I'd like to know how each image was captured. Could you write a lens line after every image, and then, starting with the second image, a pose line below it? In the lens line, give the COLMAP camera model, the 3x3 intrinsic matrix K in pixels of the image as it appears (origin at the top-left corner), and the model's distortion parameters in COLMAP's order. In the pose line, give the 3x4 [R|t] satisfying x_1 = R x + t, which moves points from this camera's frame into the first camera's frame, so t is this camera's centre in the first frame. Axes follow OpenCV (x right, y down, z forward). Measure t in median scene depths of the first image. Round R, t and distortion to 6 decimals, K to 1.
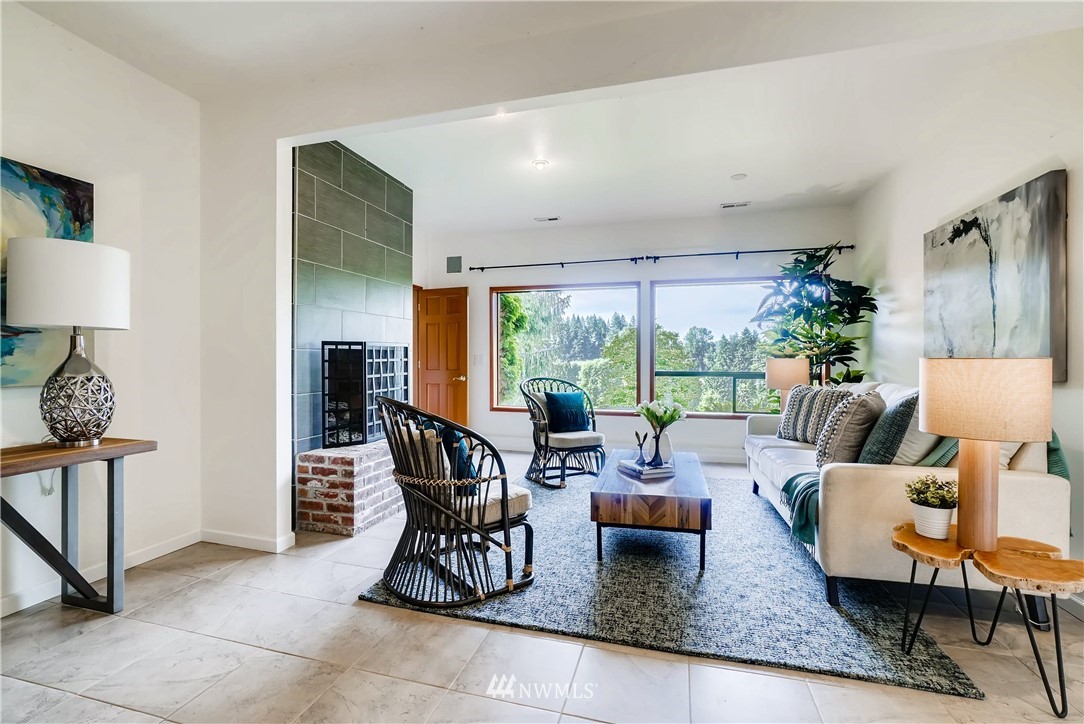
lens RADIAL K [[495.1, 0, 540.2], [0, 495.1, 358.5], [0, 0, 1]] dist [-0.003623, 0.000263]
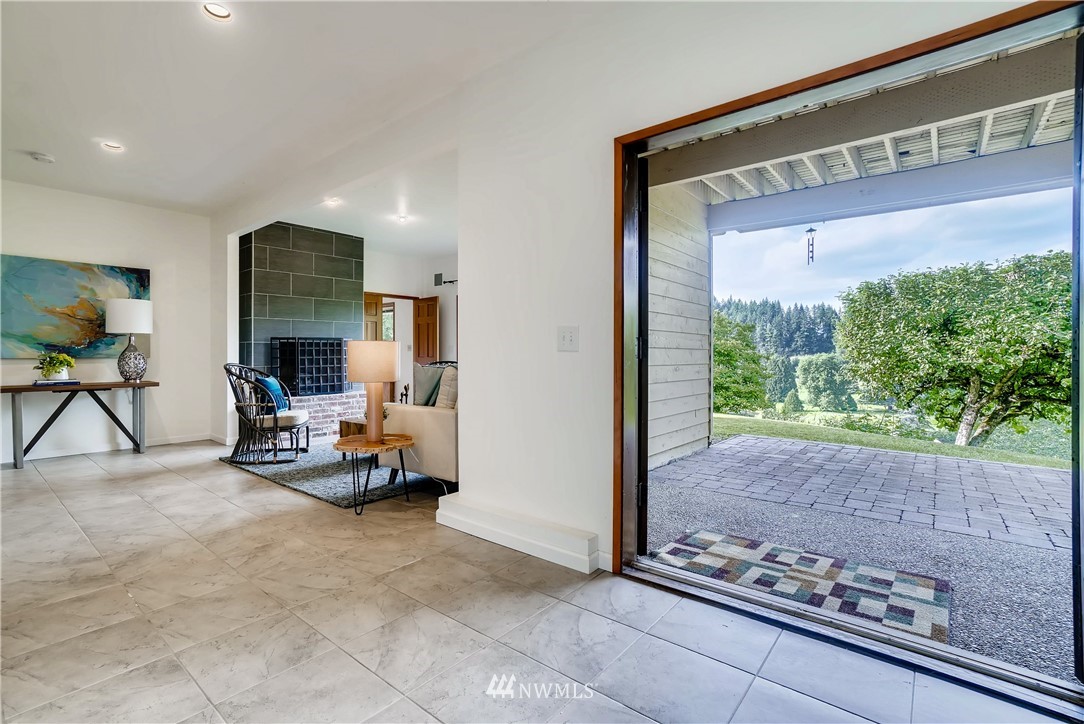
lens RADIAL K [[495.1, 0, 540.2], [0, 495.1, 358.5], [0, 0, 1]] dist [-0.003623, 0.000263]
pose [[0.914108, 0.000123, -0.405472, 1.264442], [0.003752, 0.999955, 0.008761, 0.031558], [0.405454, -0.009530, 0.914066, -0.267659]]
